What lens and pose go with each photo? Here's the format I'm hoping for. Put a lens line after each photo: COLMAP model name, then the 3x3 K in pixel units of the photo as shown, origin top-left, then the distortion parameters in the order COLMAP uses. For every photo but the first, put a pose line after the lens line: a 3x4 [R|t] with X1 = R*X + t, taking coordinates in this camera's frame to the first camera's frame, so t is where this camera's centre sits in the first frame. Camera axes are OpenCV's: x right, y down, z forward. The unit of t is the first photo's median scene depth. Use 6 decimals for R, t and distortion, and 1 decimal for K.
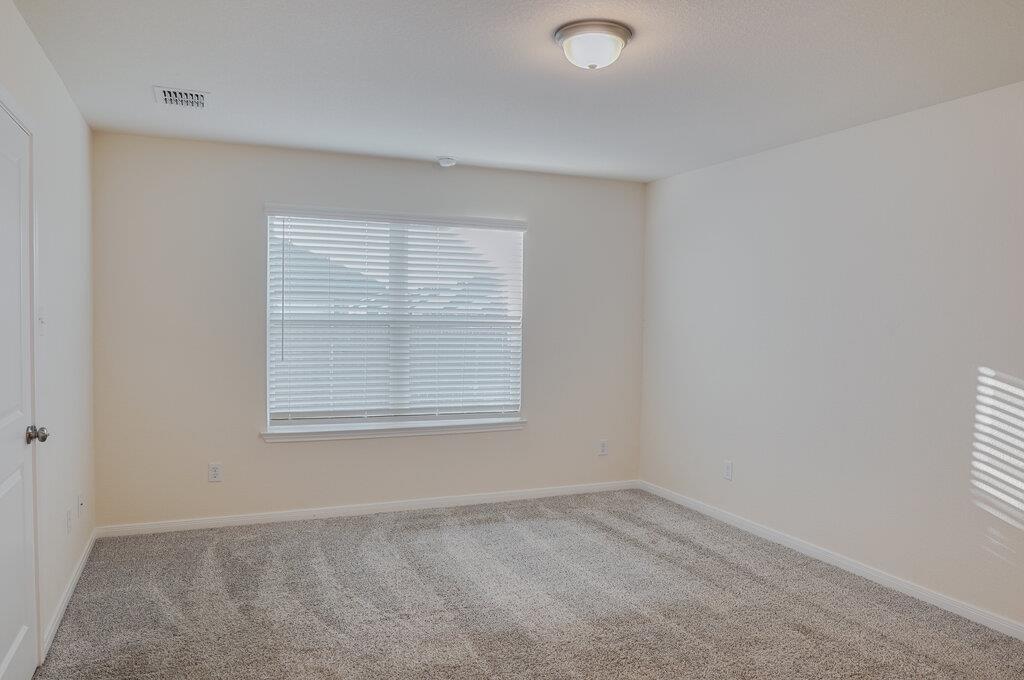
lens RADIAL K [[728.6, 0, 500.8], [0, 728.6, 340.3], [0, 0, 1]] dist [-0.073198, 0.049339]
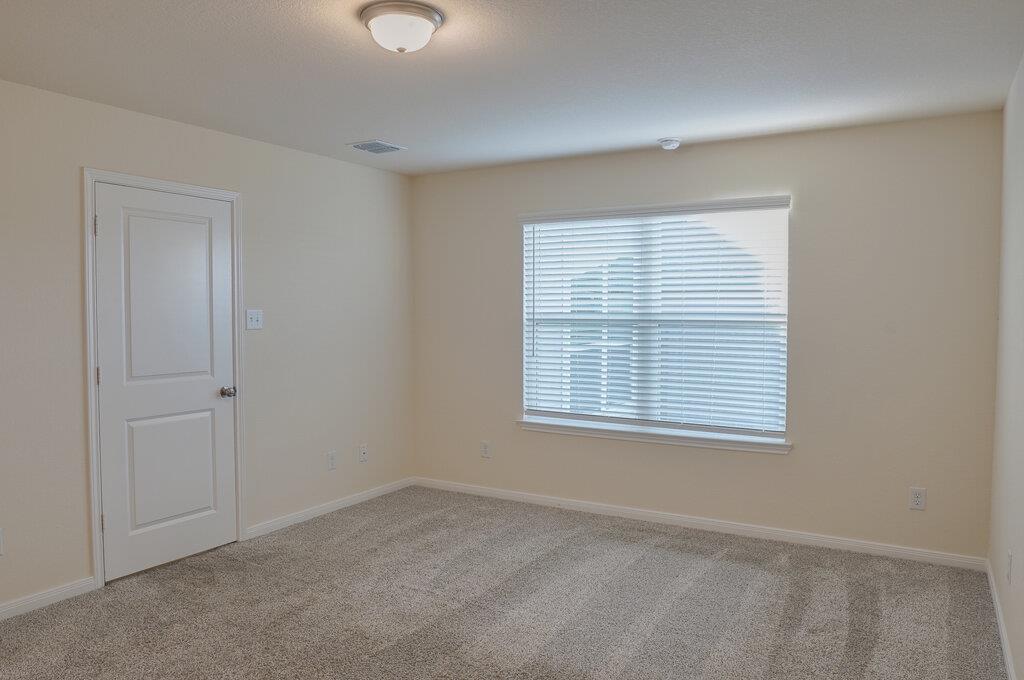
lens RADIAL K [[728.6, 0, 500.8], [0, 728.6, 340.3], [0, 0, 1]] dist [-0.073198, 0.049339]
pose [[0.584796, 0.020870, -0.810912, 0.527471], [-0.022963, 0.999694, 0.009169, -0.004044], [0.810855, 0.013259, 0.585096, 0.300147]]
